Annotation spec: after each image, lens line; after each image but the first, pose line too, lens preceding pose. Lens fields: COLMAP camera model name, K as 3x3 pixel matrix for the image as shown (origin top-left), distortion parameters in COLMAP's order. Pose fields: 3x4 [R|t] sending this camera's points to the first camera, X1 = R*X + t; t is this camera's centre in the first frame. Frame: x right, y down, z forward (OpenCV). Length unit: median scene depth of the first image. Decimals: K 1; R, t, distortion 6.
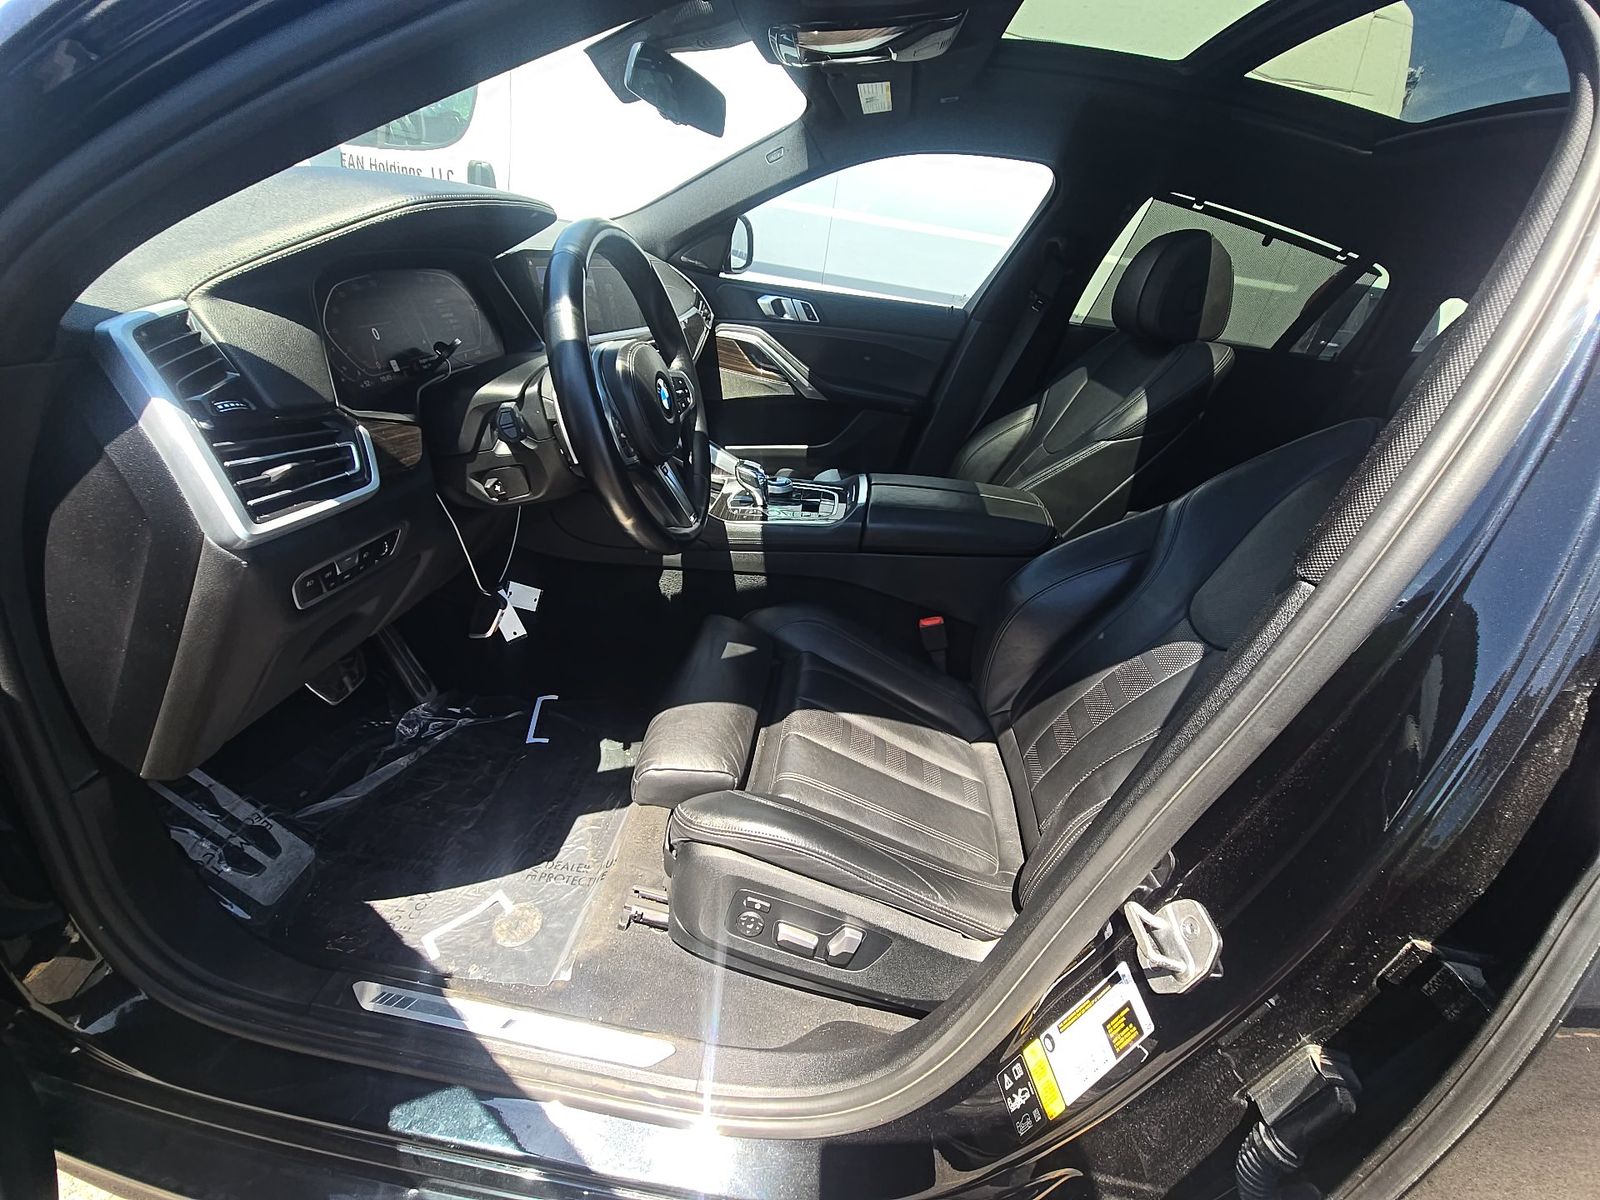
lens RADIAL K [[654.3, 0, 803.4], [0, 654.3, 590.9], [0, 0, 1]] dist [0.005963, -0.004640]
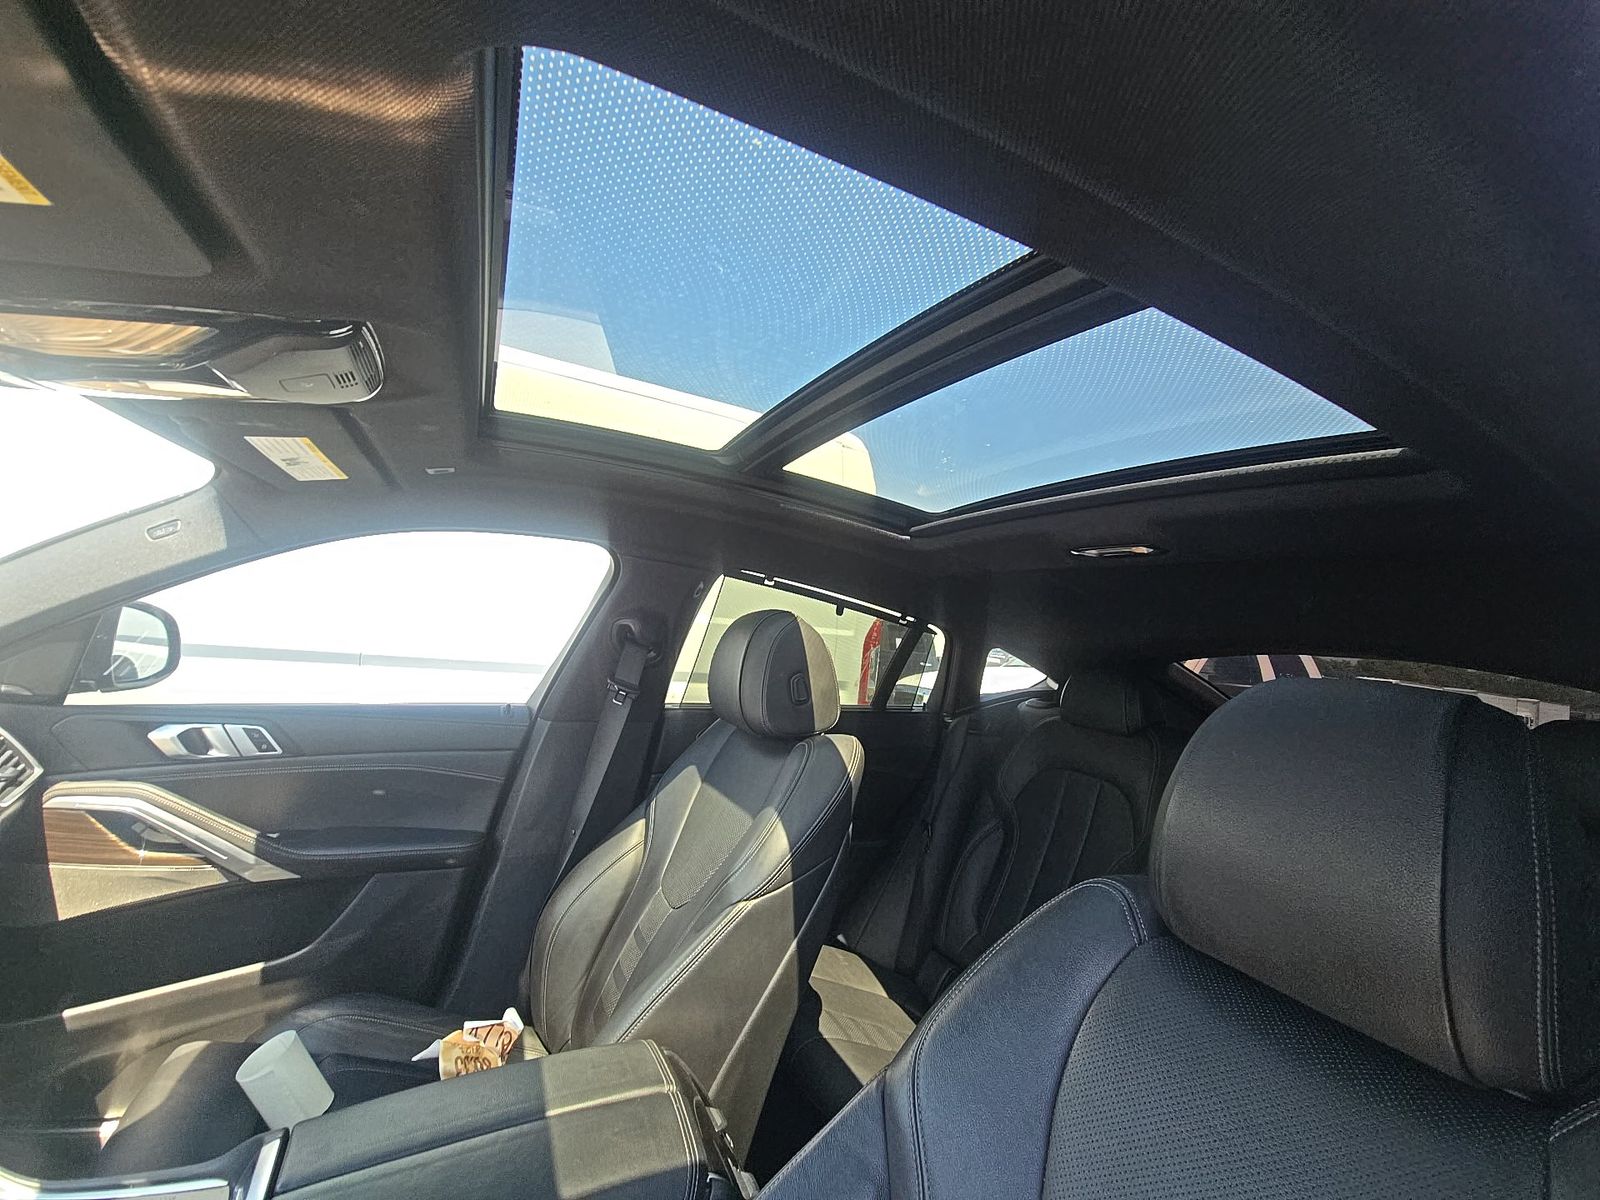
lens RADIAL K [[654.3, 0, 799.2], [0, 654.3, 597.8], [0, 0, 1]] dist [0.005963, -0.004640]
pose [[0.853364, -0.036405, 0.520043, 0.130585], [0.275200, 0.878695, -0.390077, -0.167717], [-0.442759, 0.475993, 0.759865, 0.244873]]
